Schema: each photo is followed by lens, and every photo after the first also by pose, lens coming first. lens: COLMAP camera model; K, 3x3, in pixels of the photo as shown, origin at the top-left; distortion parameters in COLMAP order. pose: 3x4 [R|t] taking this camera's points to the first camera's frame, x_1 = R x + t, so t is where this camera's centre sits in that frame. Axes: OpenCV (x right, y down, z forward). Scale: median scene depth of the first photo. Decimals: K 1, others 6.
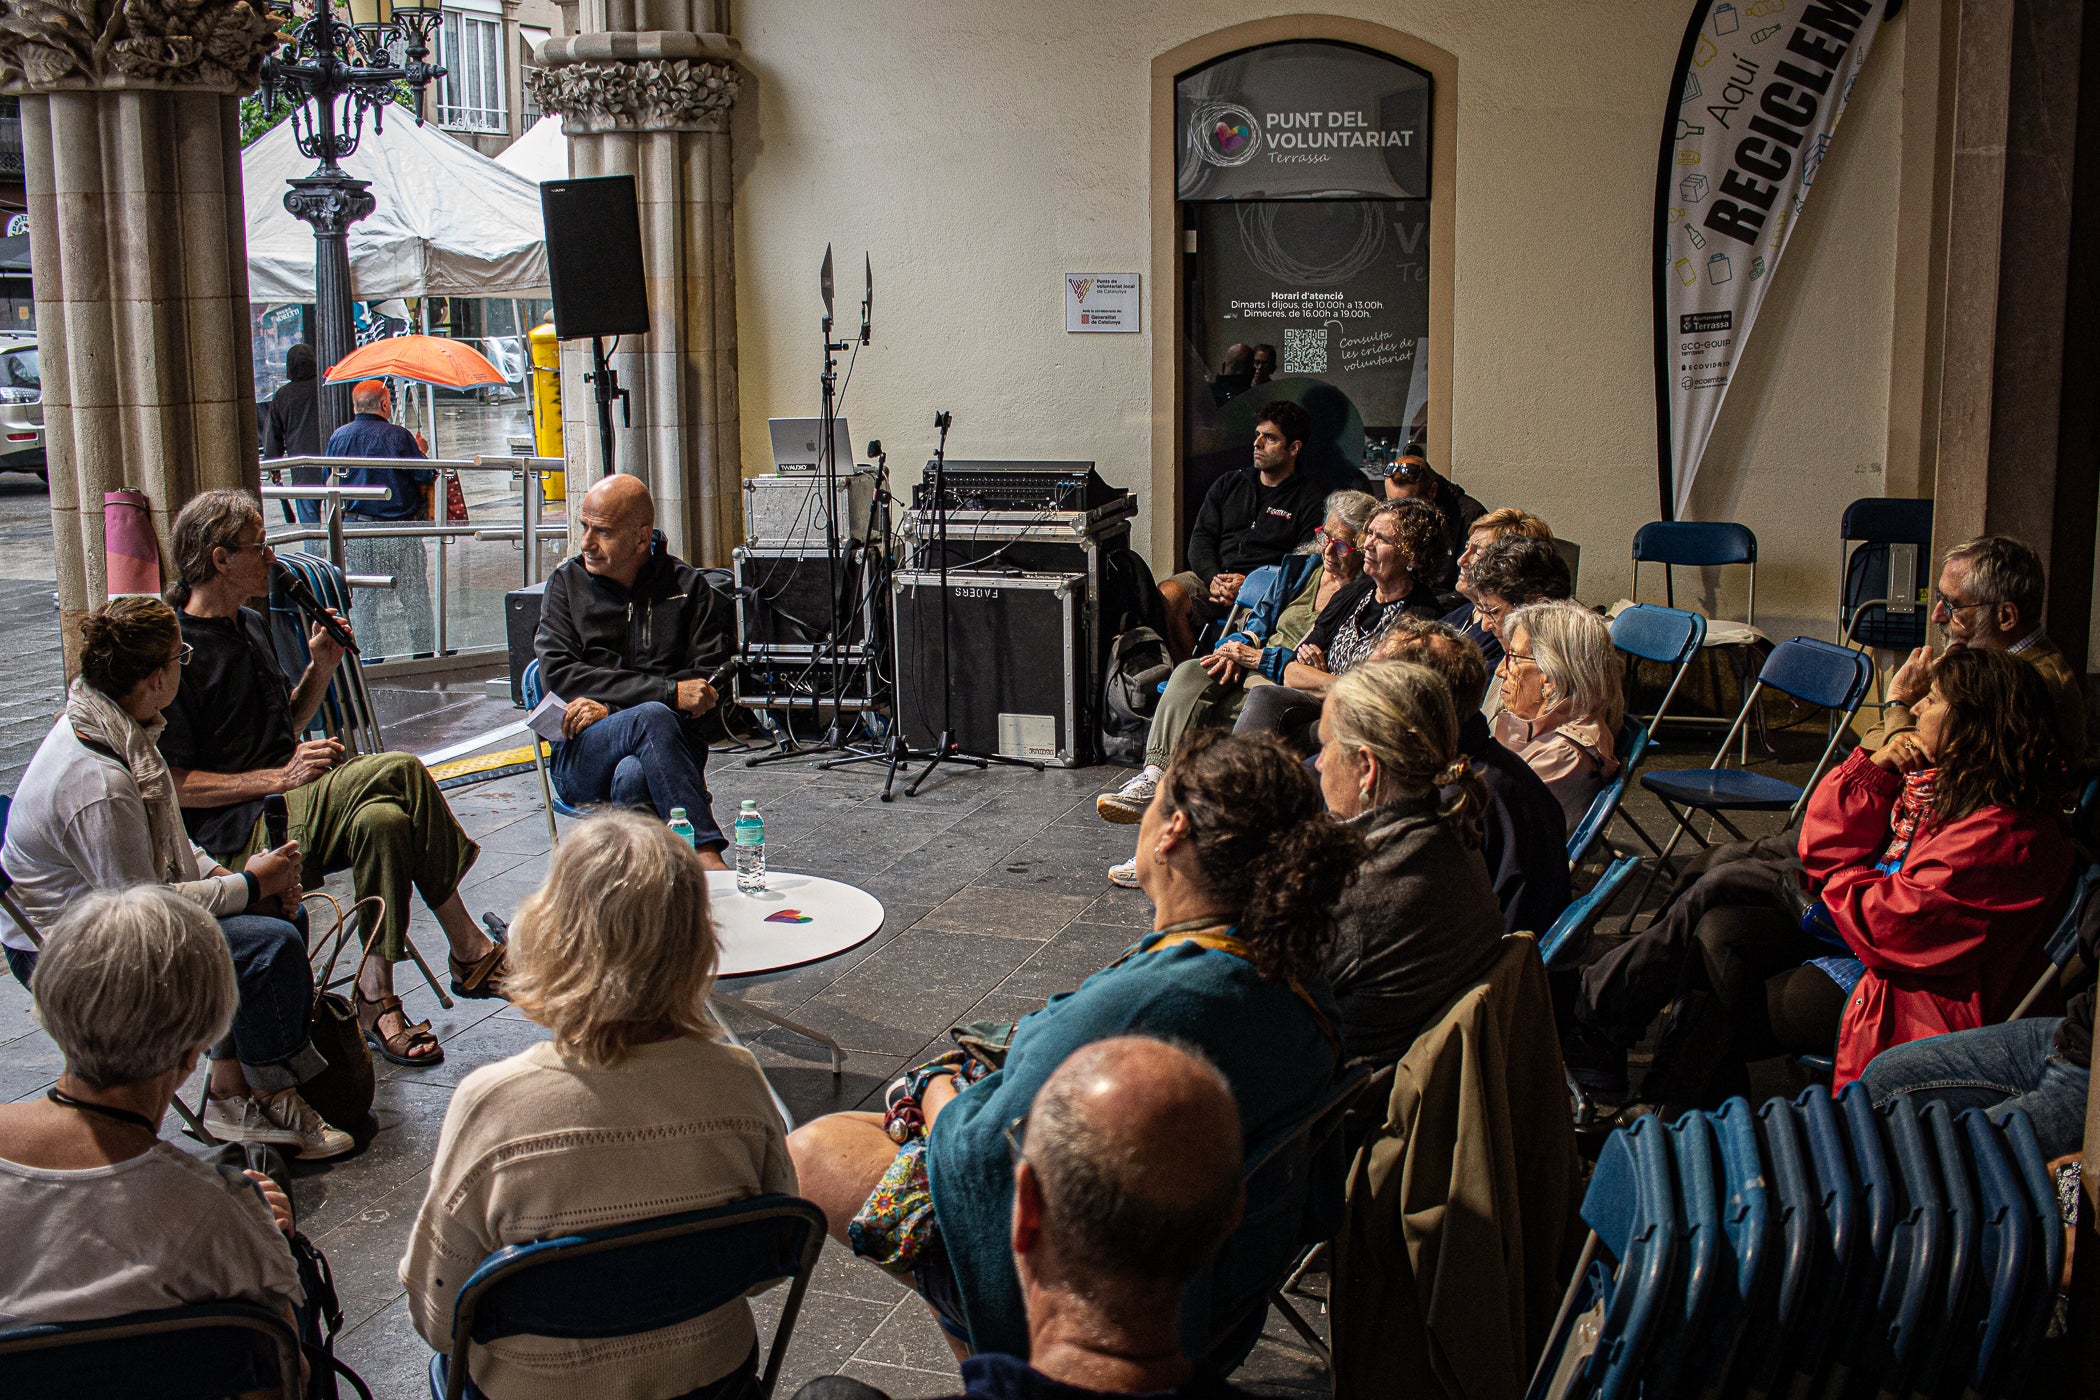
lens RADIAL K [[2742.0, 0, 1050.0], [0, 2742.0, 700.0], [0, 0, 1]] dist [-0.034203, 0.144766]
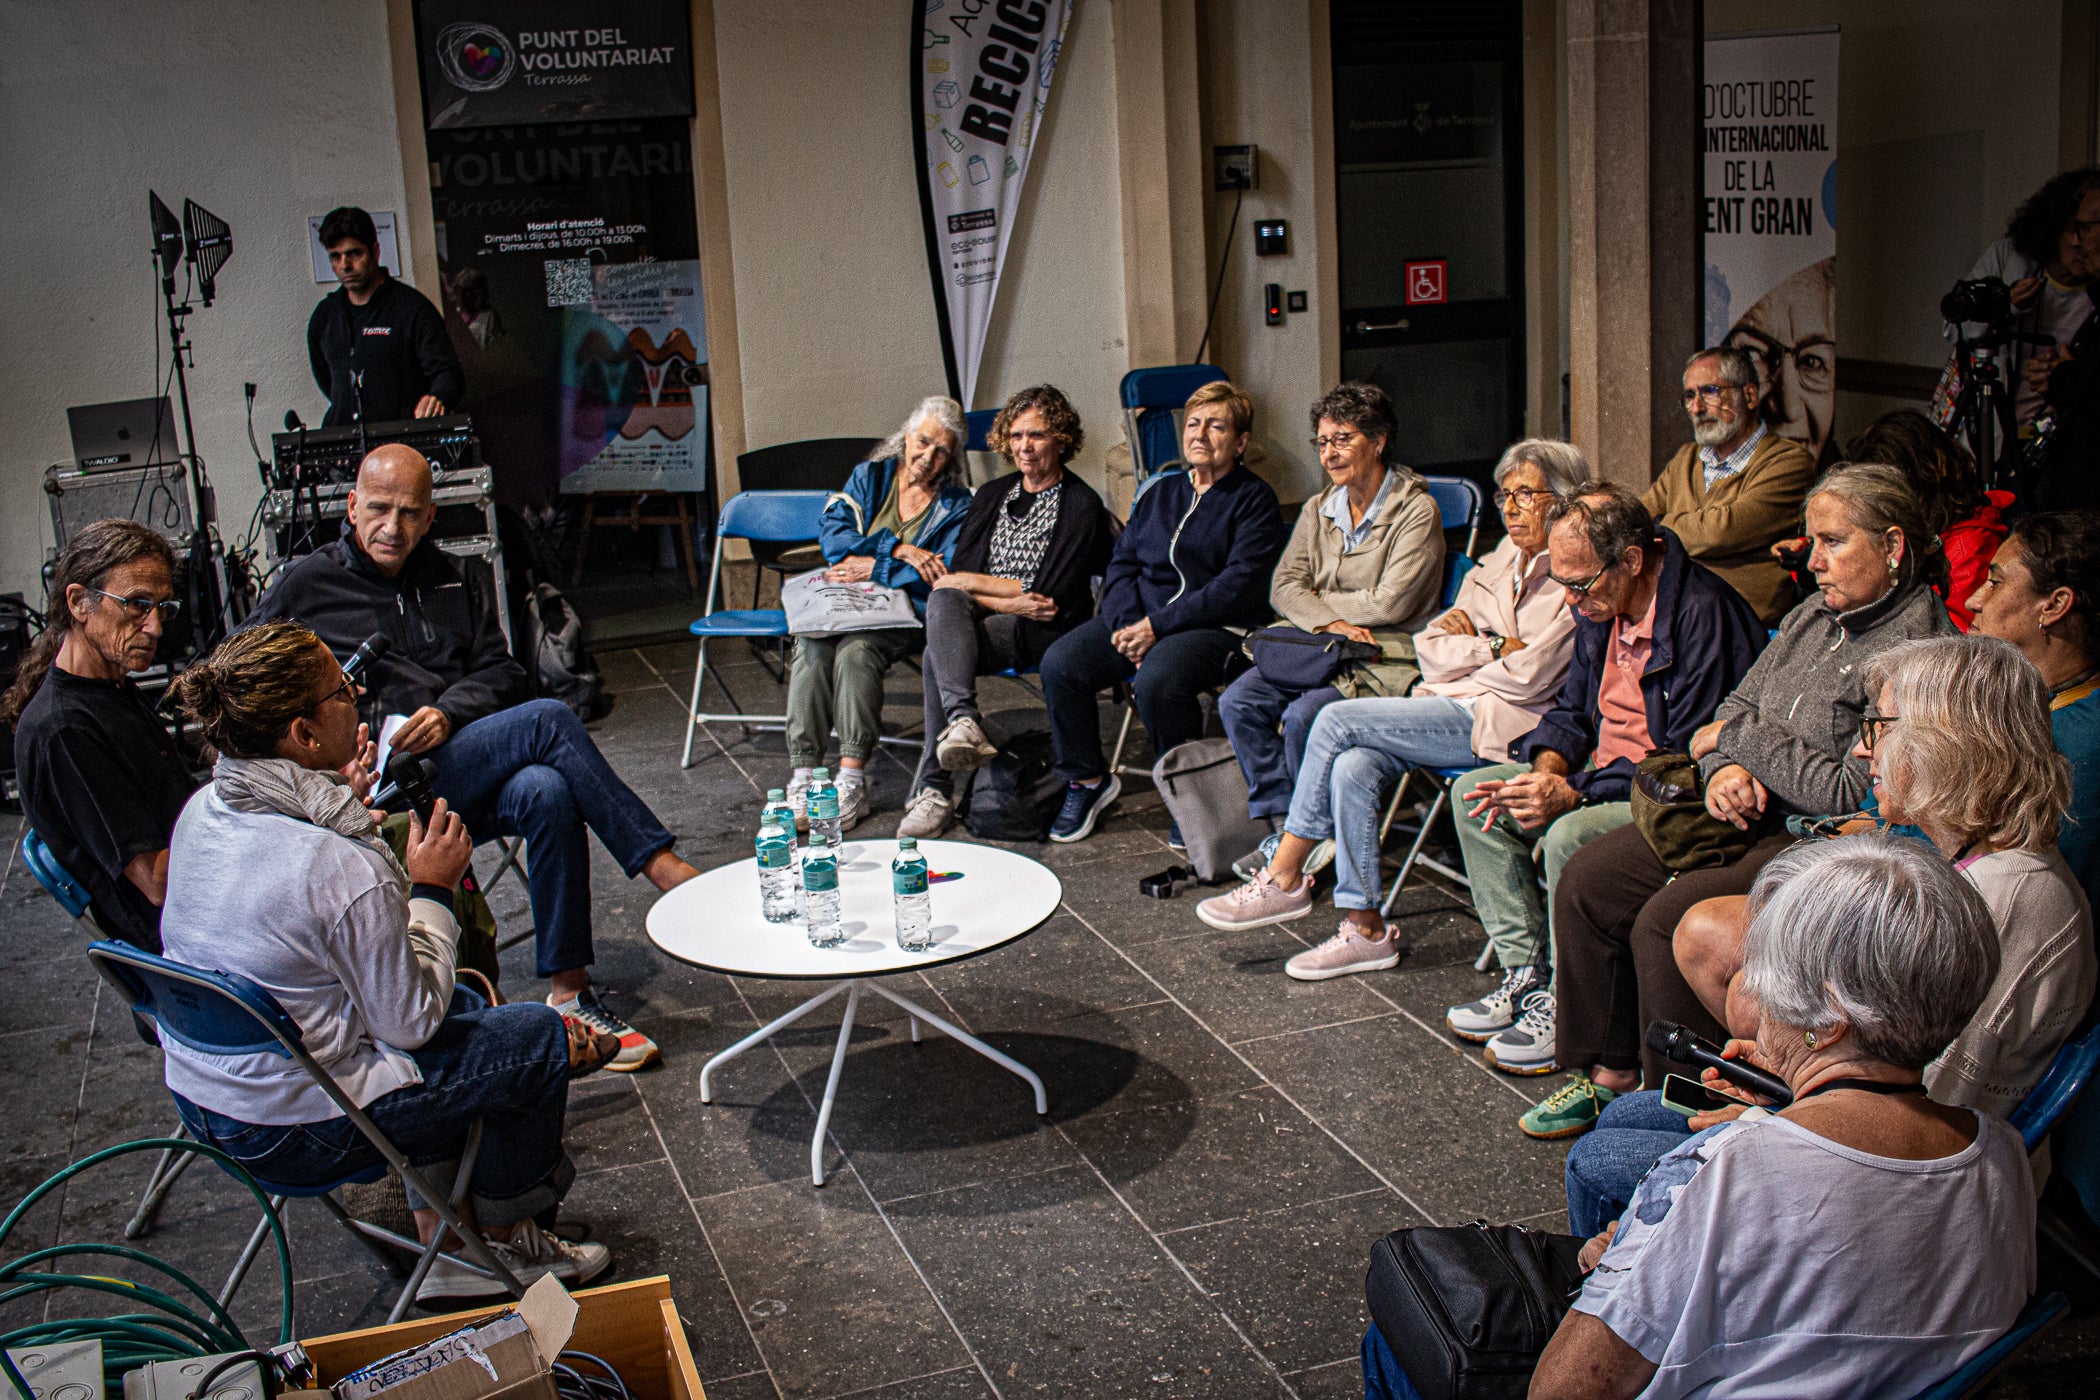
lens RADIAL K [[2742.0, 0, 1050.0], [0, 2742.0, 700.0], [0, 0, 1]] dist [-0.034203, 0.144766]
pose [[0.755337, -0.169646, 0.632998, -0.438358], [0.161358, 0.984320, 0.071258, -0.026382], [-0.635161, 0.048315, 0.770867, 0.173669]]
